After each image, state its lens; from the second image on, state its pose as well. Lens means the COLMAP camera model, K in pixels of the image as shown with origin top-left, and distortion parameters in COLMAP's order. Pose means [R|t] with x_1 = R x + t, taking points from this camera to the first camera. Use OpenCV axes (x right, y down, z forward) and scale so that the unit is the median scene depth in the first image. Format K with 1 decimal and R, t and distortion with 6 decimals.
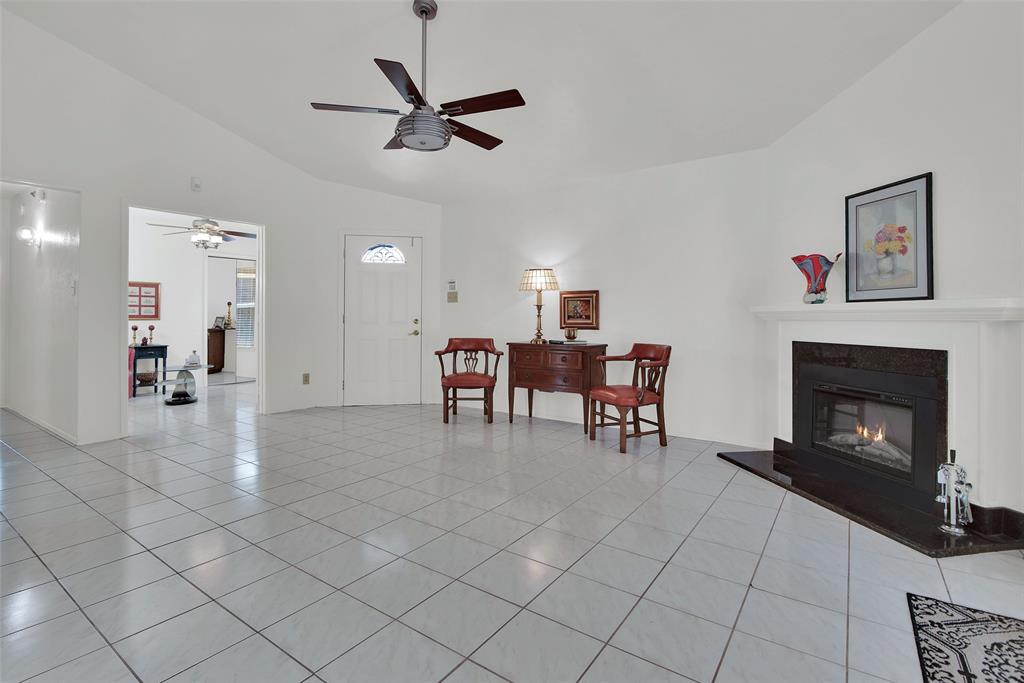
lens RADIAL K [[483.8, 0, 523.8], [0, 483.8, 312.4], [0, 0, 1]] dist [-0.020814, -0.000586]
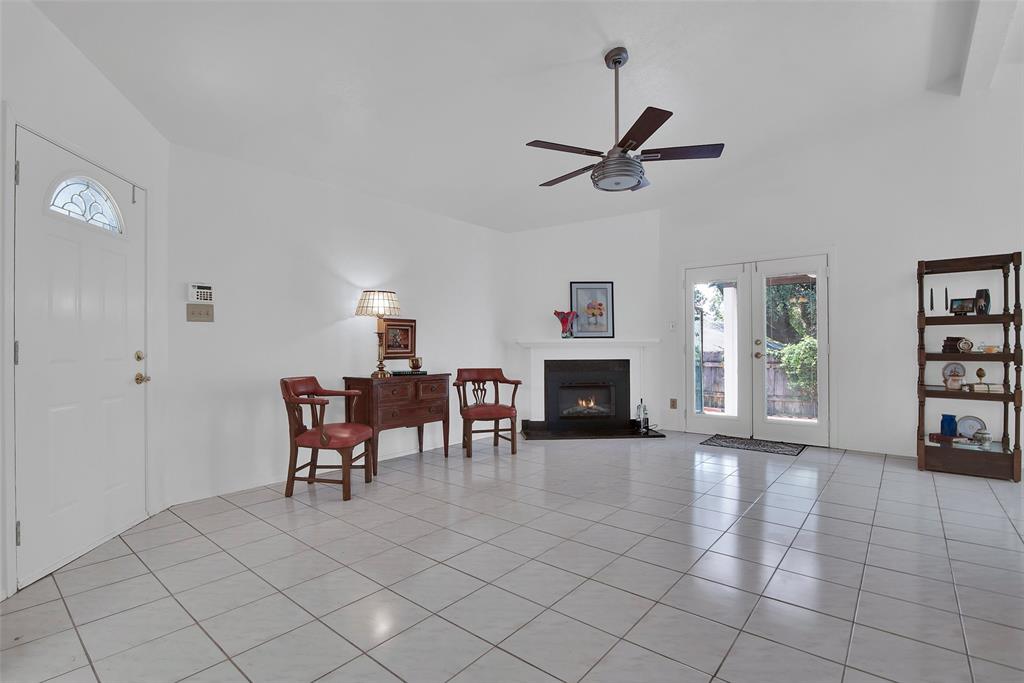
lens RADIAL K [[483.8, 0, 504.6], [0, 483.8, 350.9], [0, 0, 1]] dist [-0.020814, -0.000586]
pose [[0.124479, -0.006423, 0.992201, -1.222275], [-0.002922, 0.999972, 0.006840, 0.017683], [-0.992218, -0.003750, 0.124457, 0.998125]]
